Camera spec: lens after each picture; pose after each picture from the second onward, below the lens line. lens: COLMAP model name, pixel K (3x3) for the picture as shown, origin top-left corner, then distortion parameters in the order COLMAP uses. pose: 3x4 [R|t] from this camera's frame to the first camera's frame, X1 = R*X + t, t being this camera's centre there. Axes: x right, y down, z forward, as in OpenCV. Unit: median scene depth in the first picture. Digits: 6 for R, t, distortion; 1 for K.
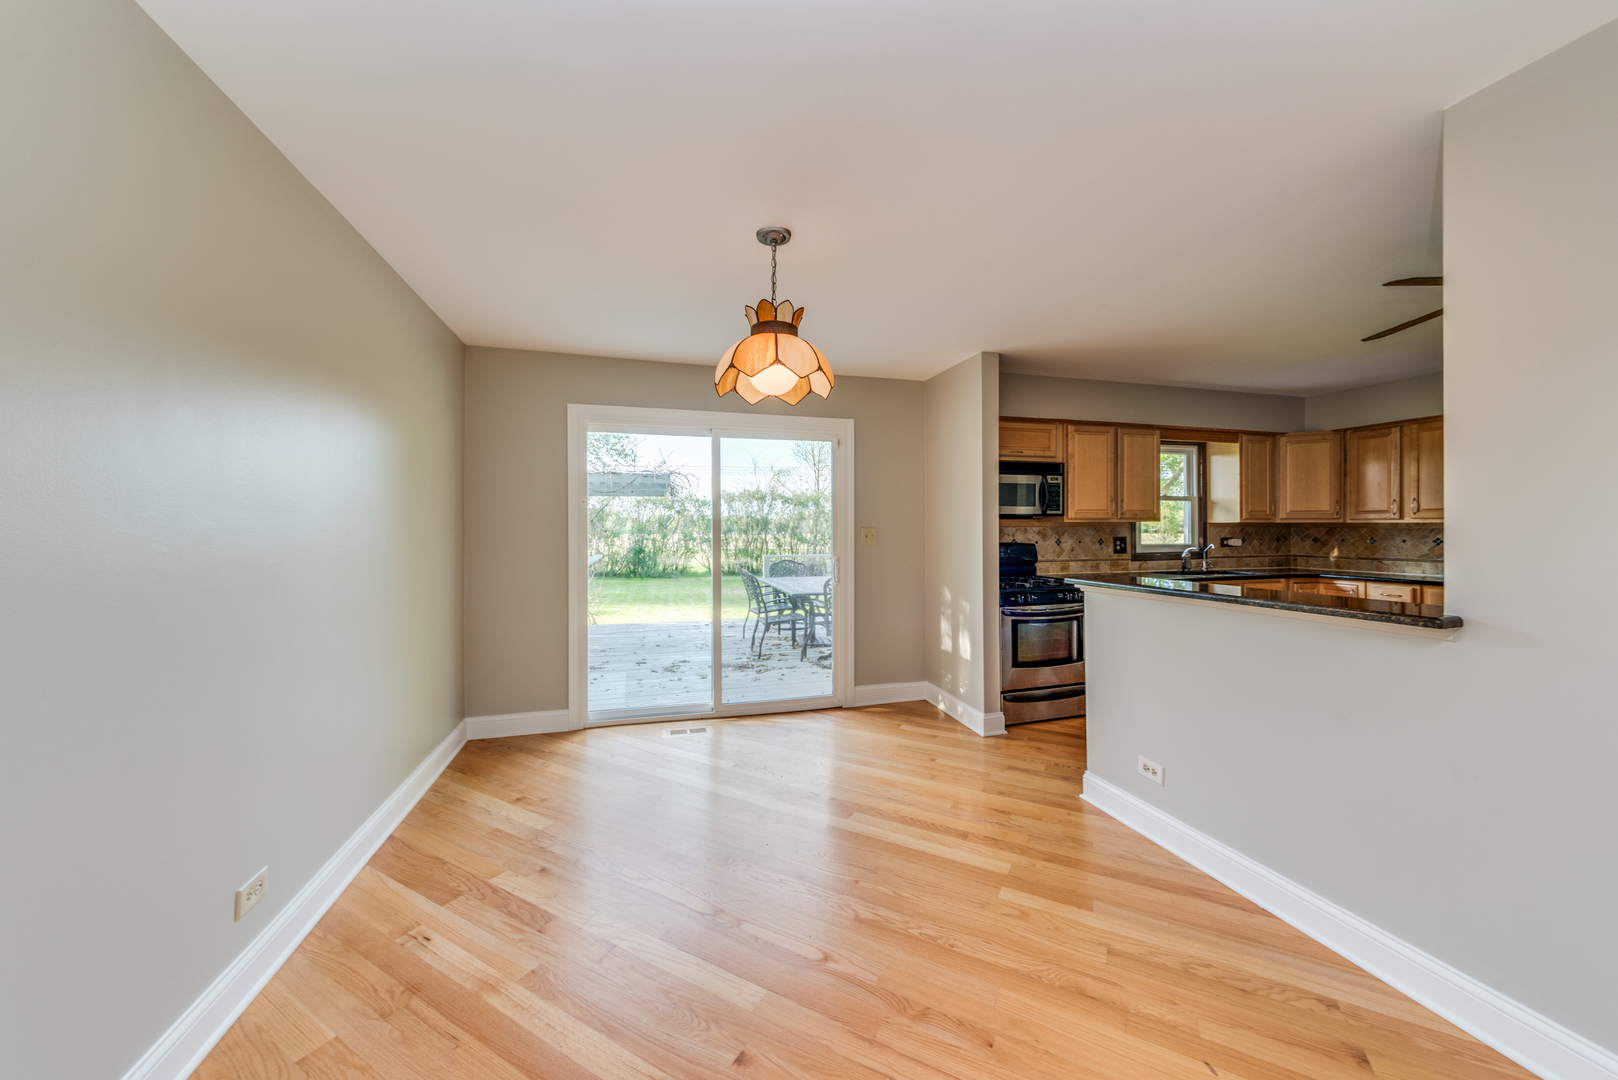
lens RADIAL K [[574.8, 0, 809.4], [0, 574.8, 529.0], [0, 0, 1]] dist [-0.000144, -0.000015]
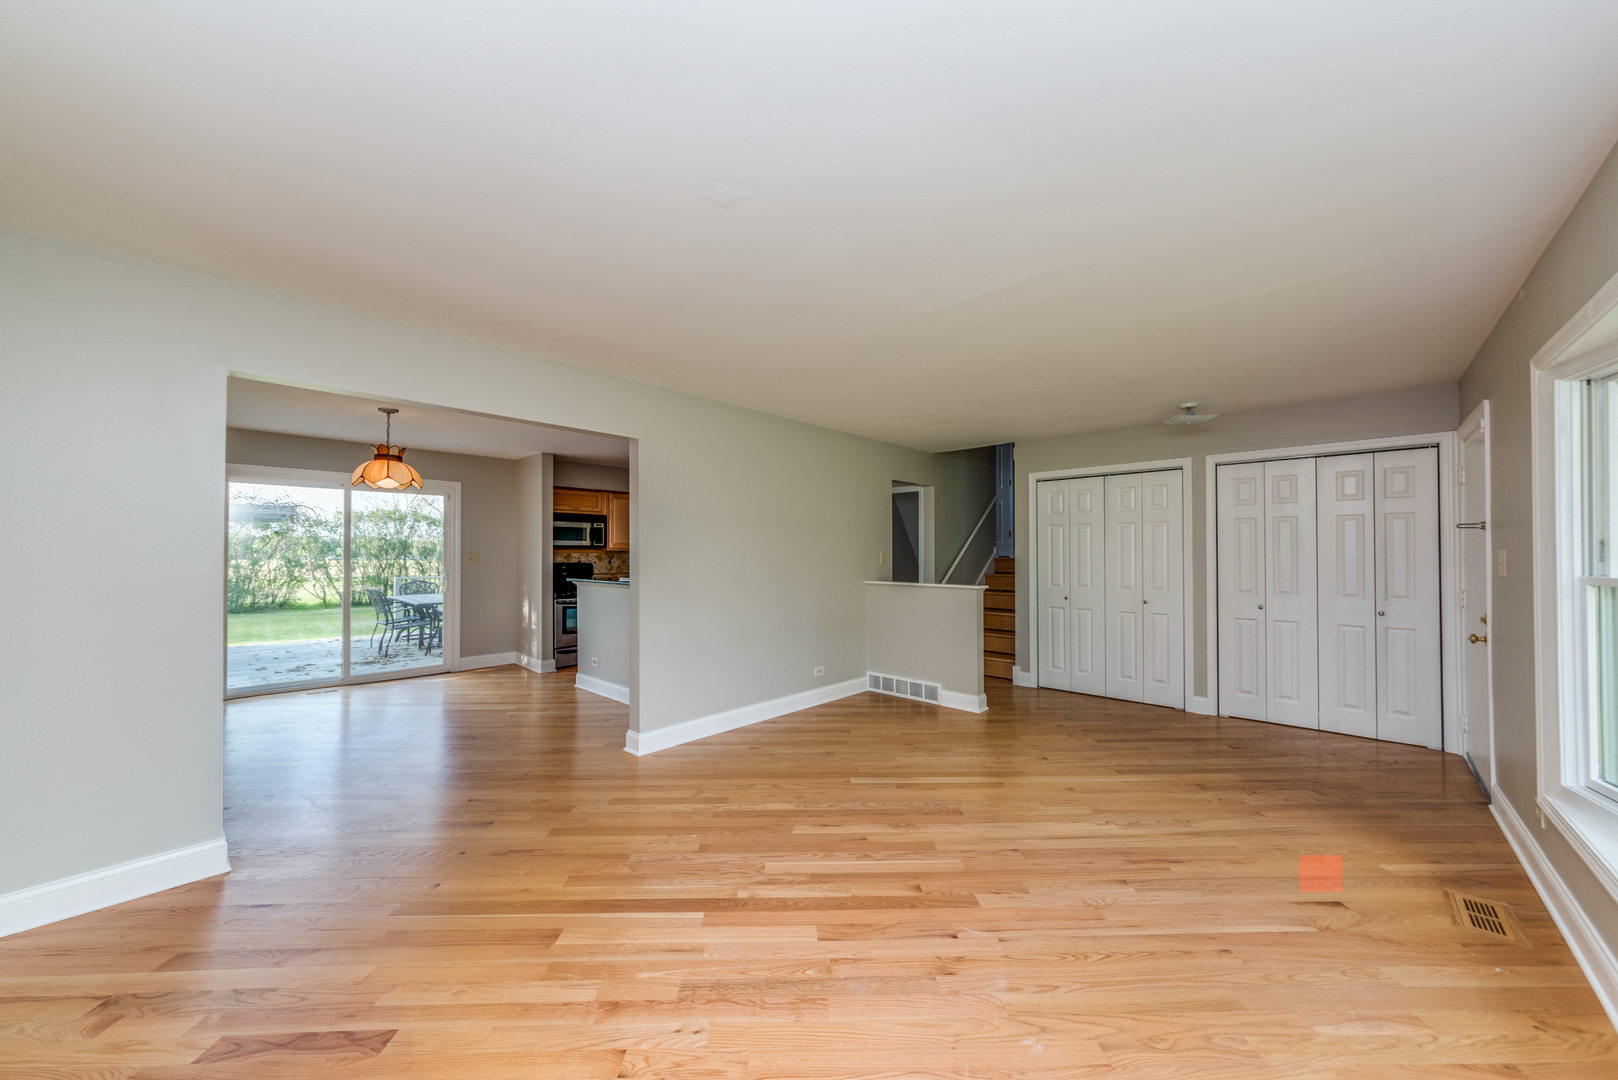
lens RADIAL K [[566.8, 0, 815.6], [0, 566.8, 545.9], [0, 0, 1]] dist [-0.017018, -0.000059]
pose [[0.852095, 0.008774, 0.523313, 0.086833], [-0.001518, 0.999897, -0.014292, -0.001306], [-0.523385, 0.011384, 0.852020, -0.672184]]
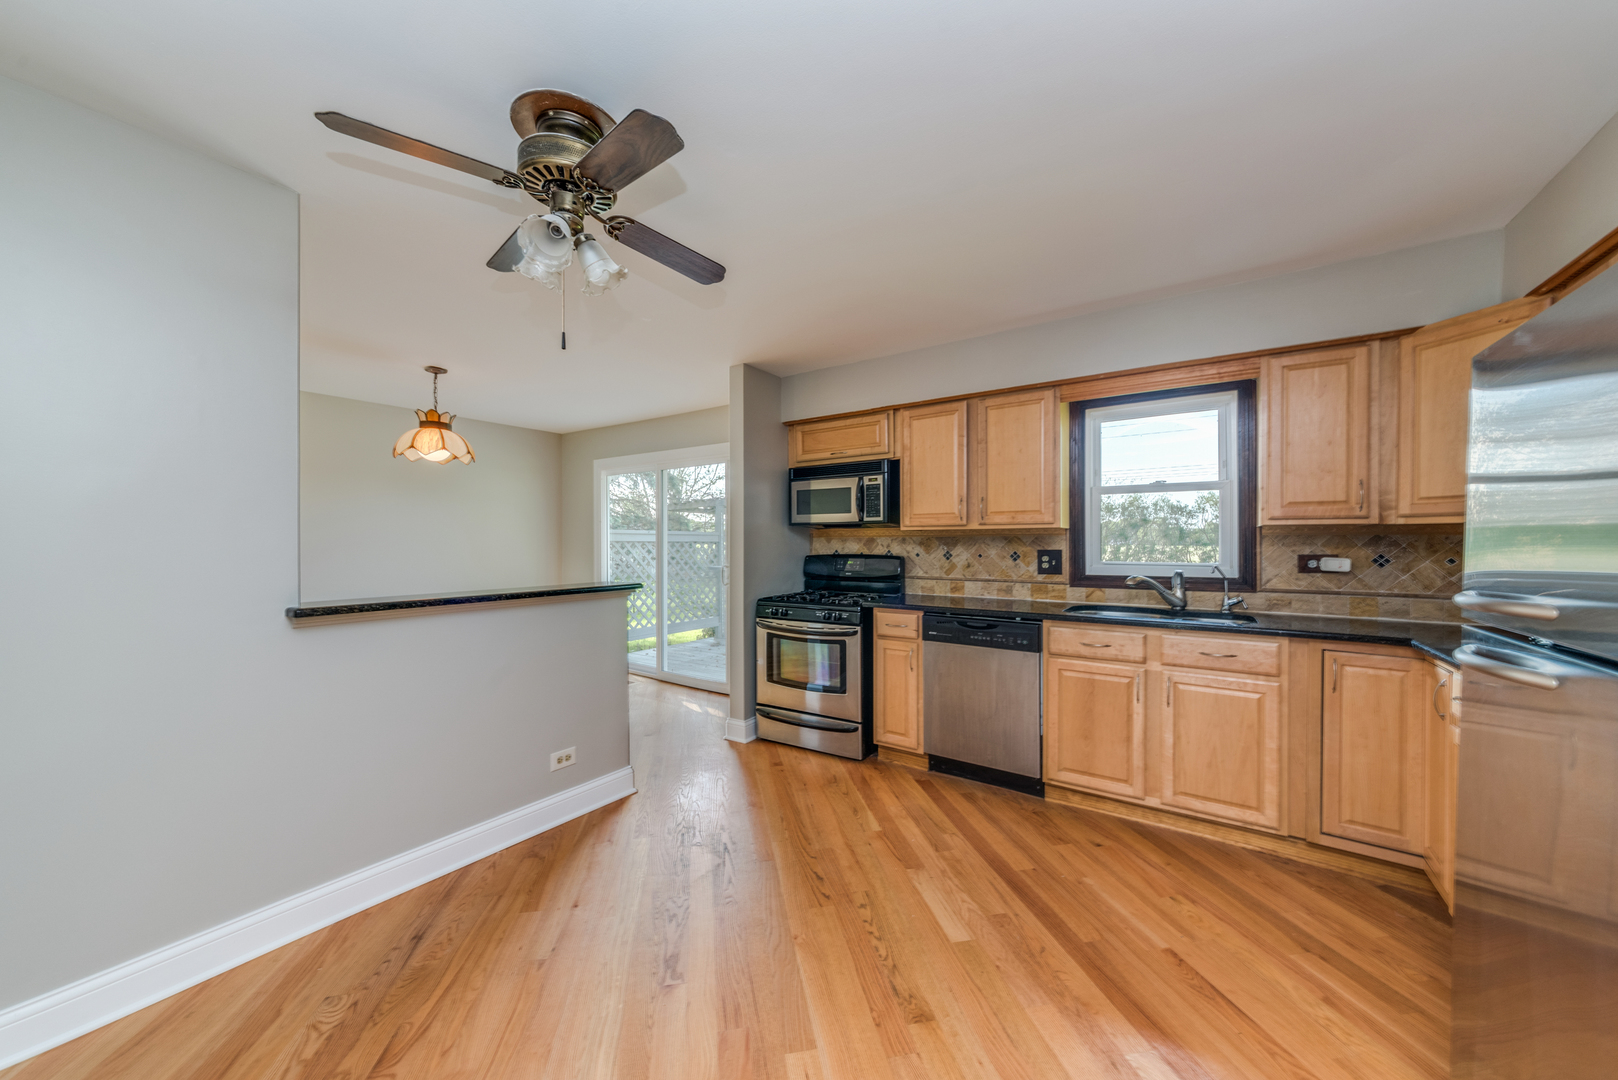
lens RADIAL K [[582.9, 0, 809.0], [0, 582.9, 540.0], [0, 0, 1]] dist [0.000357, -0.000014]
pose [[0.637774, 0.001181, -0.770223, 0.909781], [0.001811, 0.999994, 0.003033, -0.000982], [0.770222, -0.003329, 0.637767, 0.336568]]
